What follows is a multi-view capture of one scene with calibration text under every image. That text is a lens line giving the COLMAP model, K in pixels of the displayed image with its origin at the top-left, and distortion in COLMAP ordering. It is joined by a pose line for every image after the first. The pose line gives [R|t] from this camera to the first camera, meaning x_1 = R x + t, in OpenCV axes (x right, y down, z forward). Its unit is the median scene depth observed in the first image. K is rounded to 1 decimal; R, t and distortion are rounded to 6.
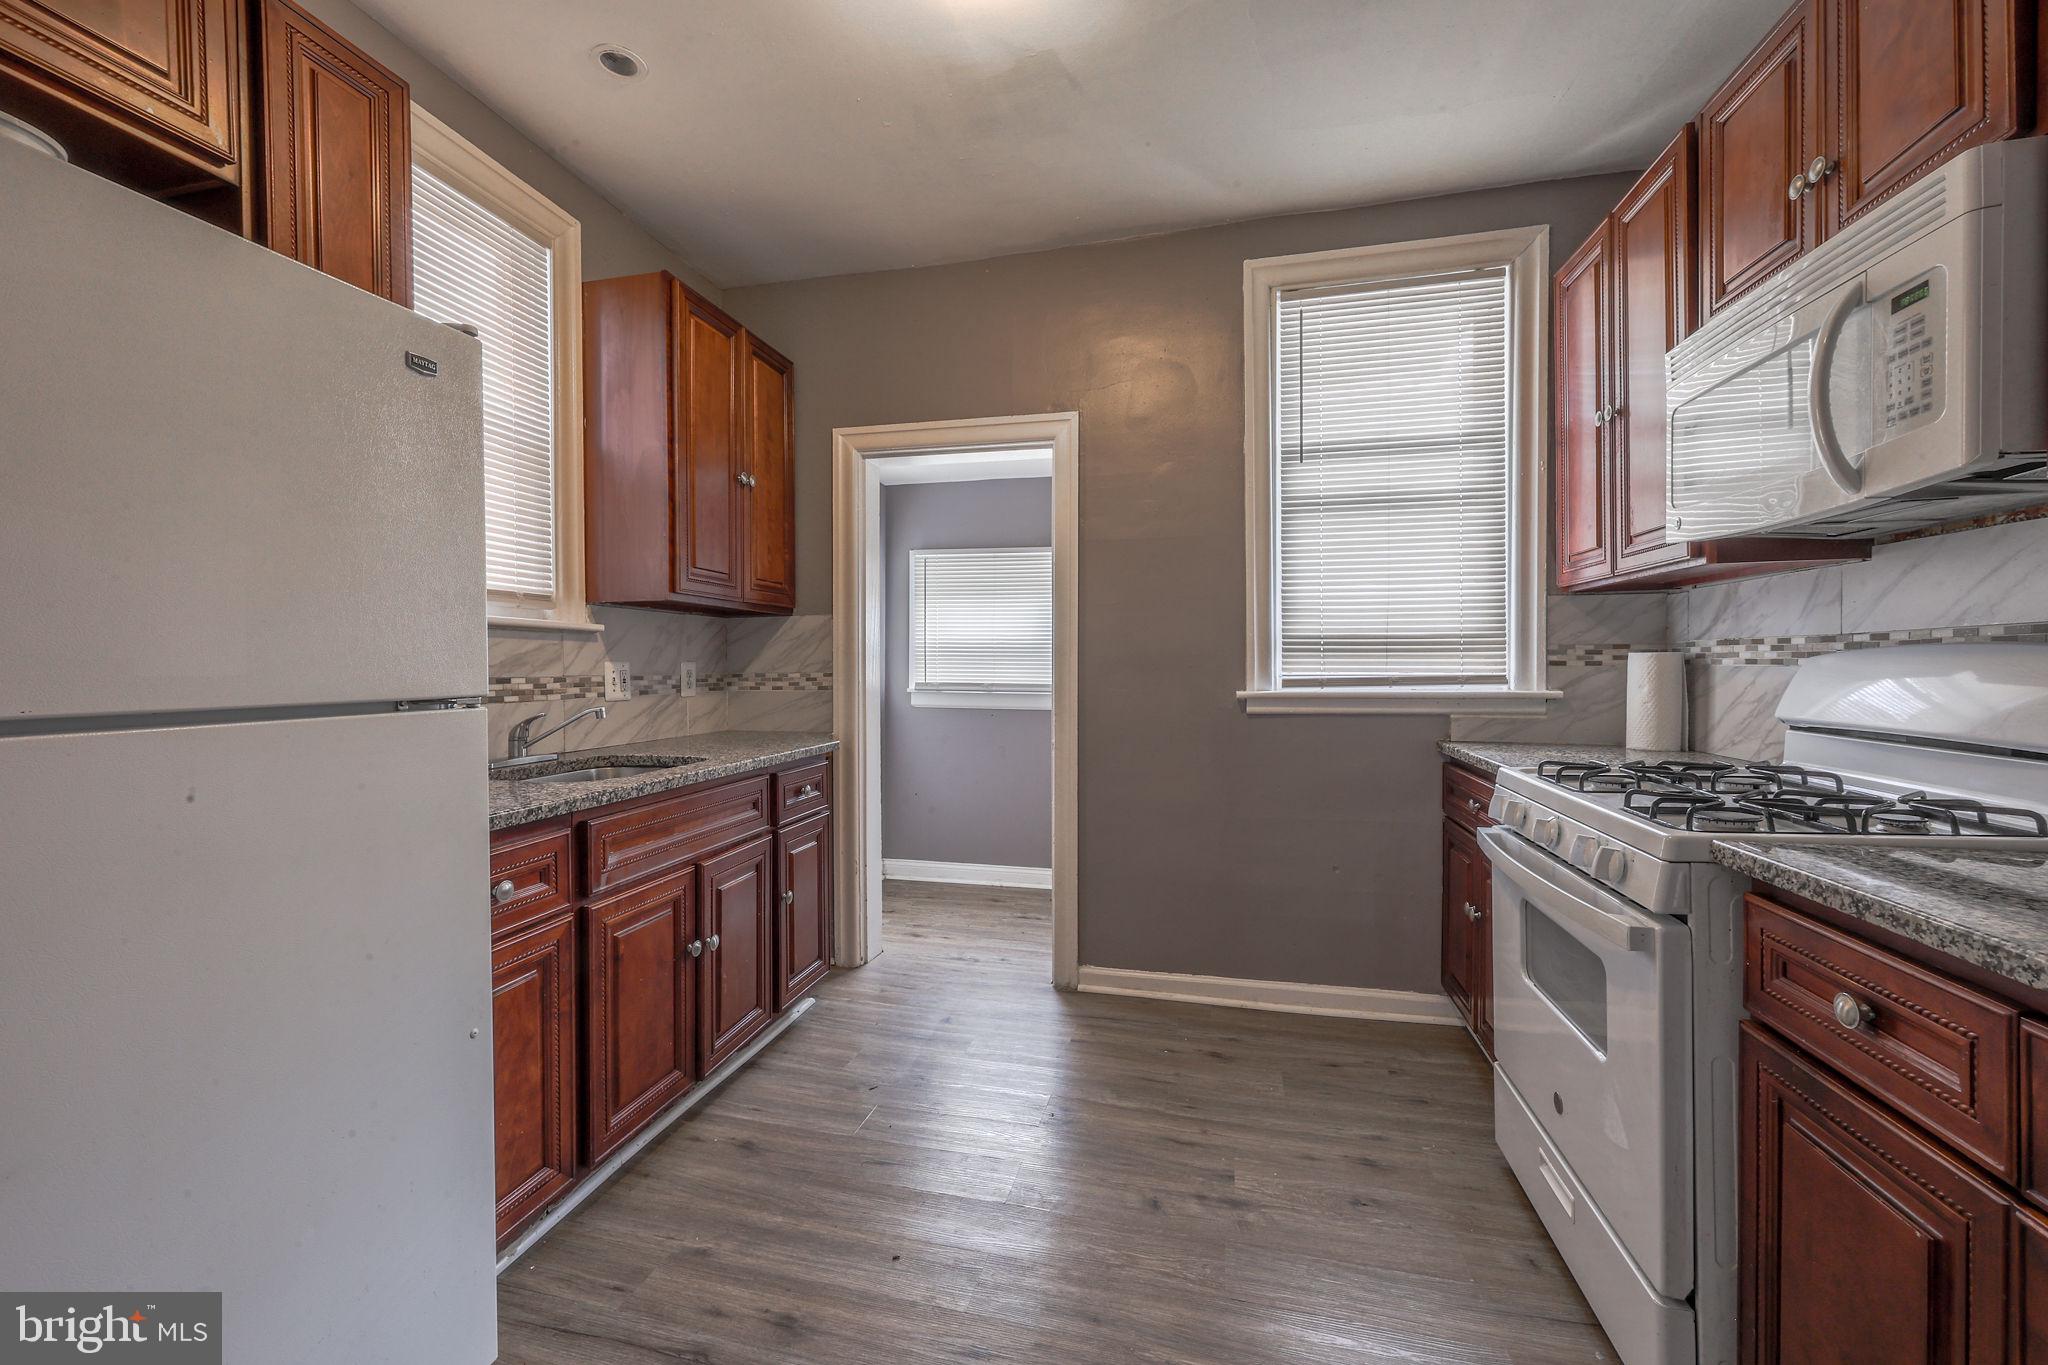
lens RADIAL K [[815.1, 0, 1021.3], [0, 815.1, 672.2], [0, 0, 1]] dist [-0.000612, -0.000083]
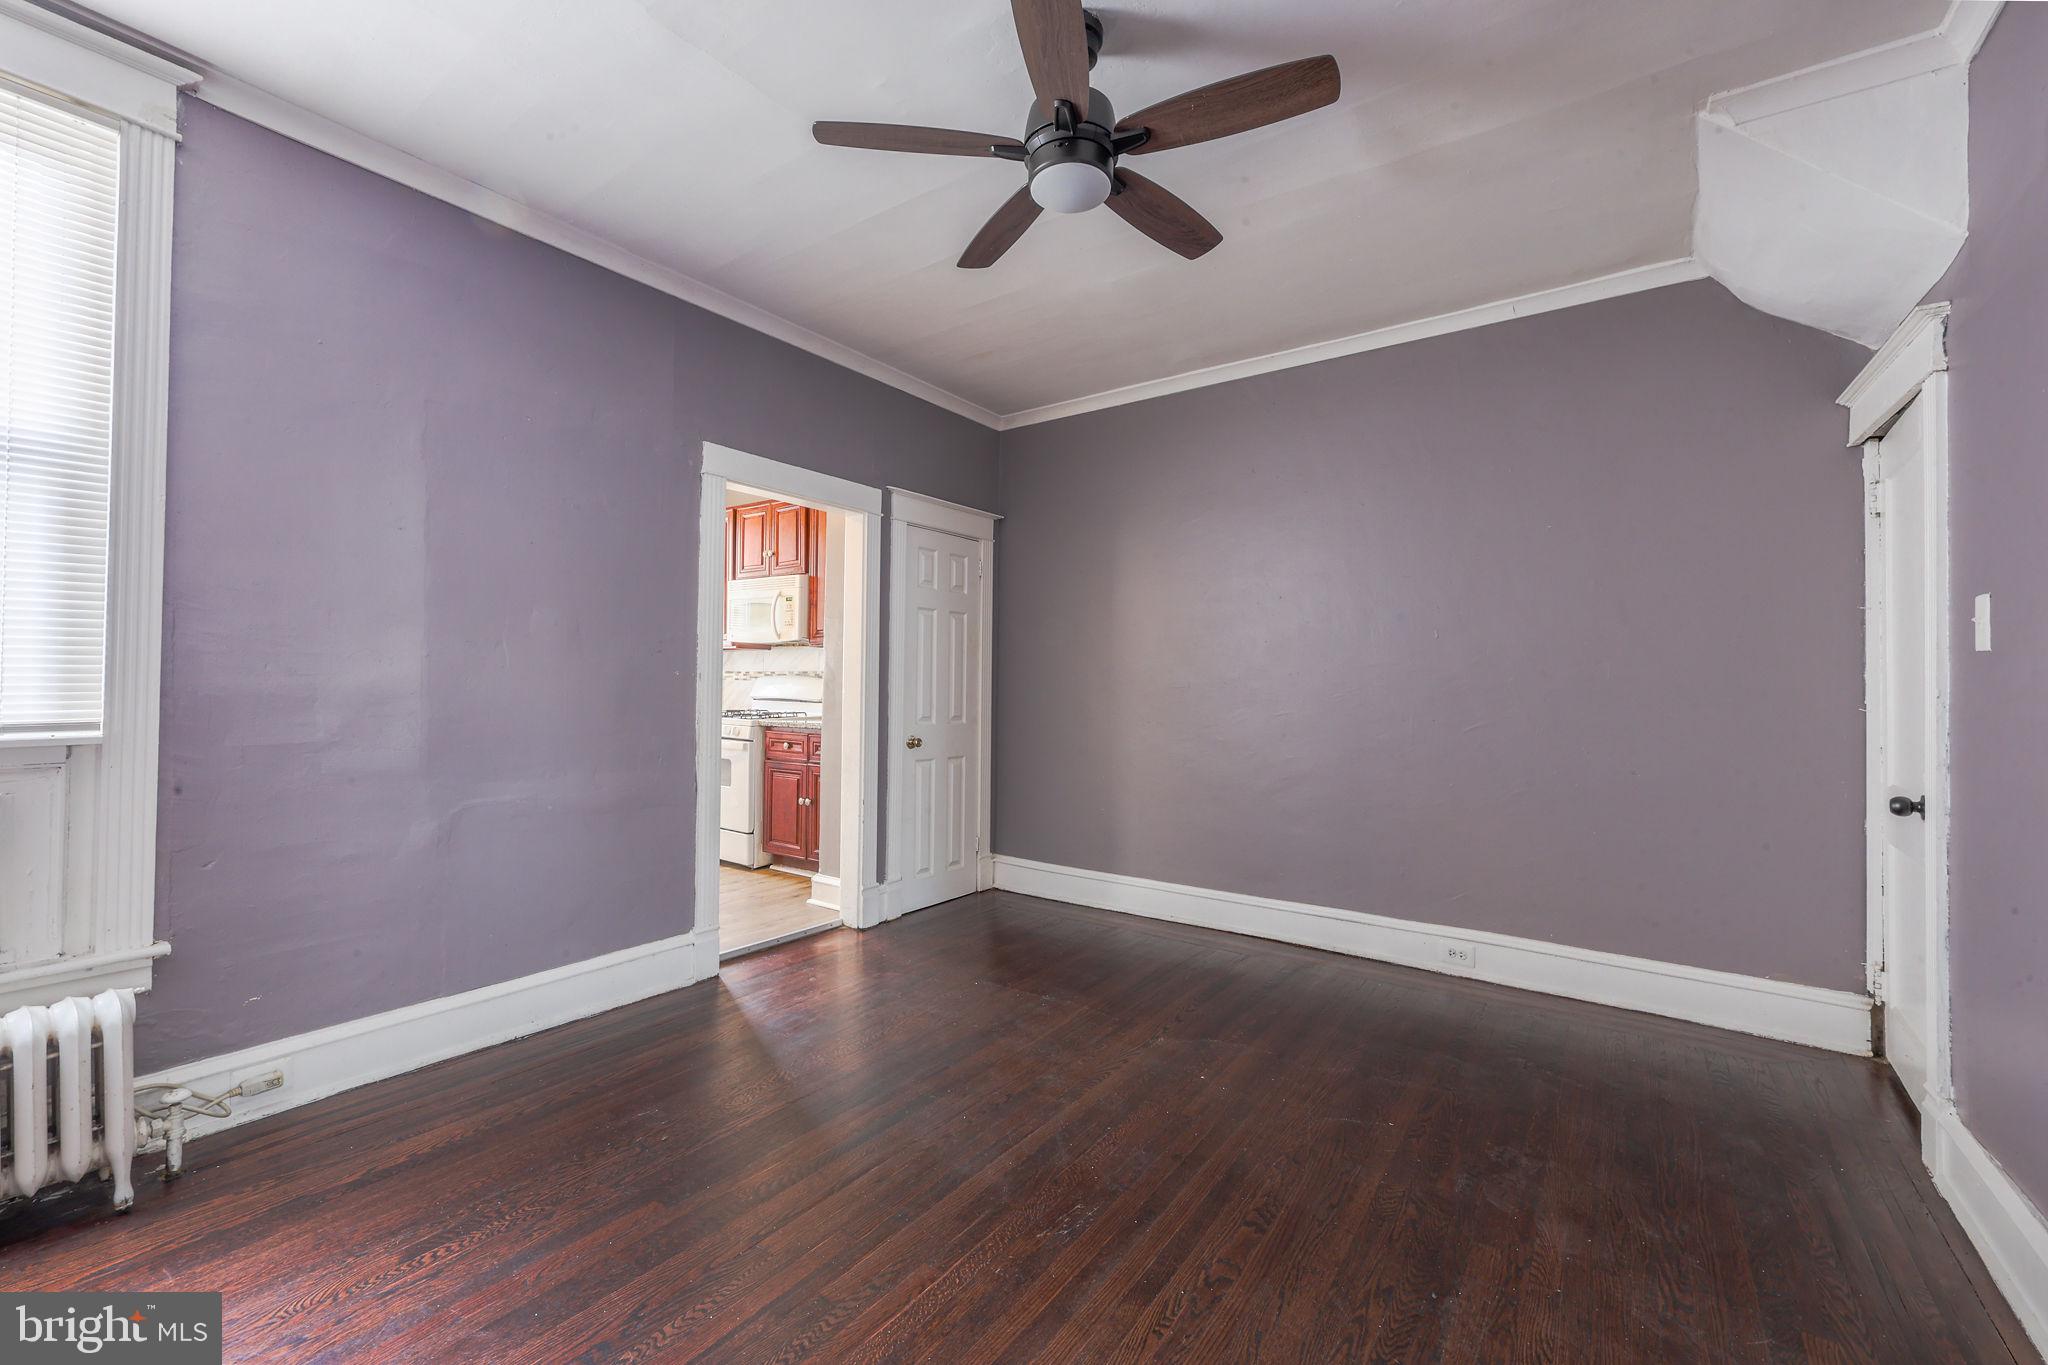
lens RADIAL K [[815.1, 0, 1021.3], [0, 815.1, 672.2], [0, 0, 1]] dist [-0.000612, -0.000083]
pose [[0.355244, 0.024031, 0.934465, -2.172773], [-0.001534, 0.999683, -0.025125, 0.049329], [-0.934772, 0.007492, 0.355168, -1.475489]]
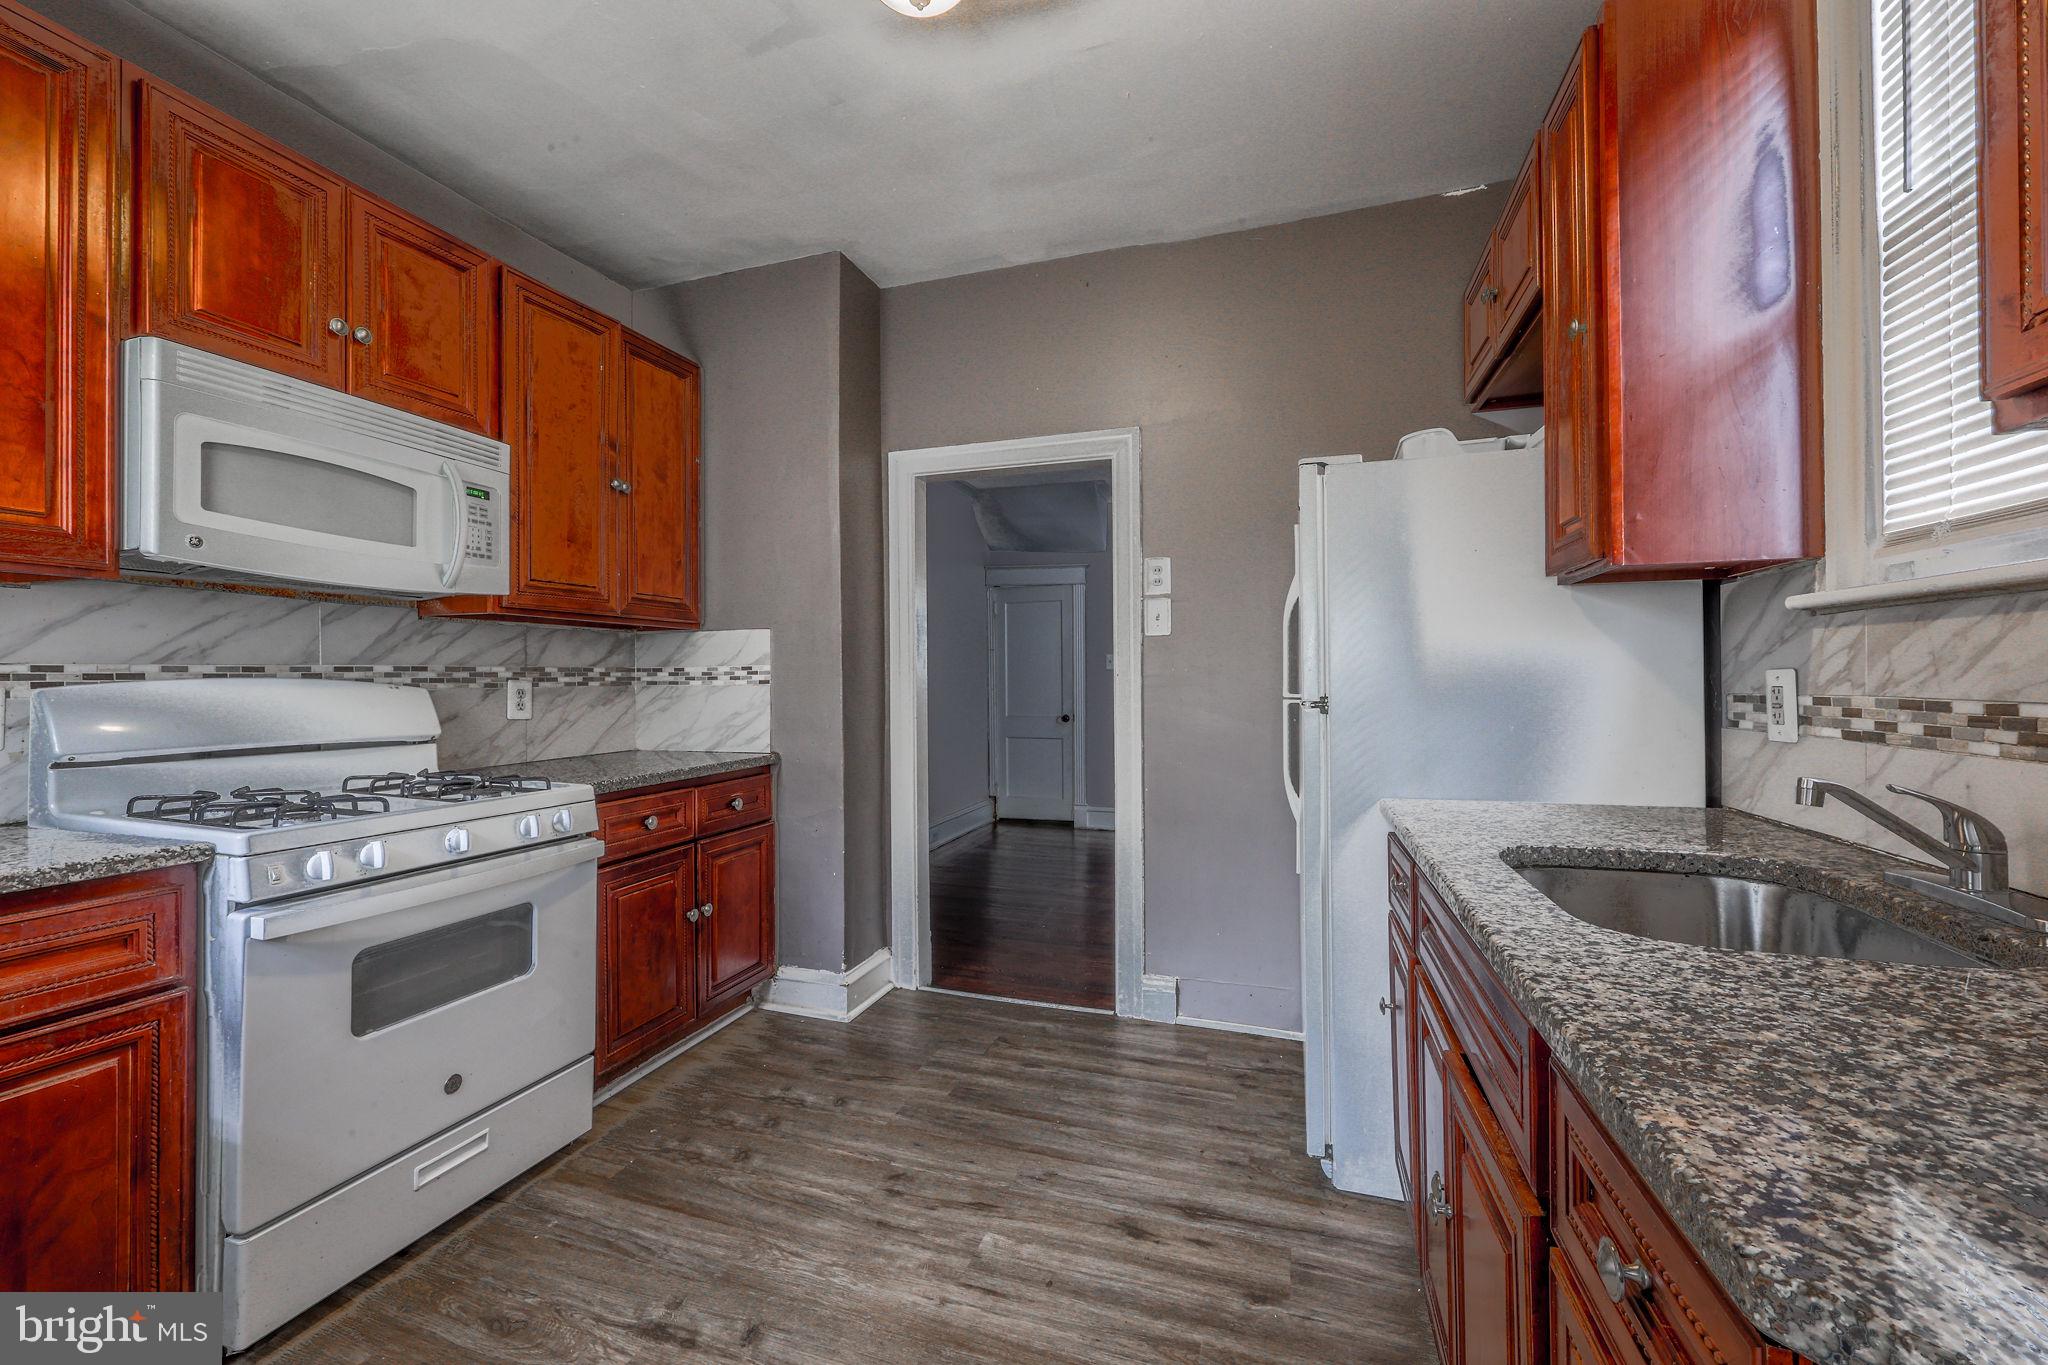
lens RADIAL K [[815.1, 0, 1021.3], [0, 815.1, 672.2], [0, 0, 1]] dist [-0.000612, -0.000083]
pose [[-0.996885, 0.014116, 0.077594, -0.233954], [0.015081, 0.999816, 0.011871, -0.038627], [-0.077412, 0.013004, -0.996914, 2.269707]]
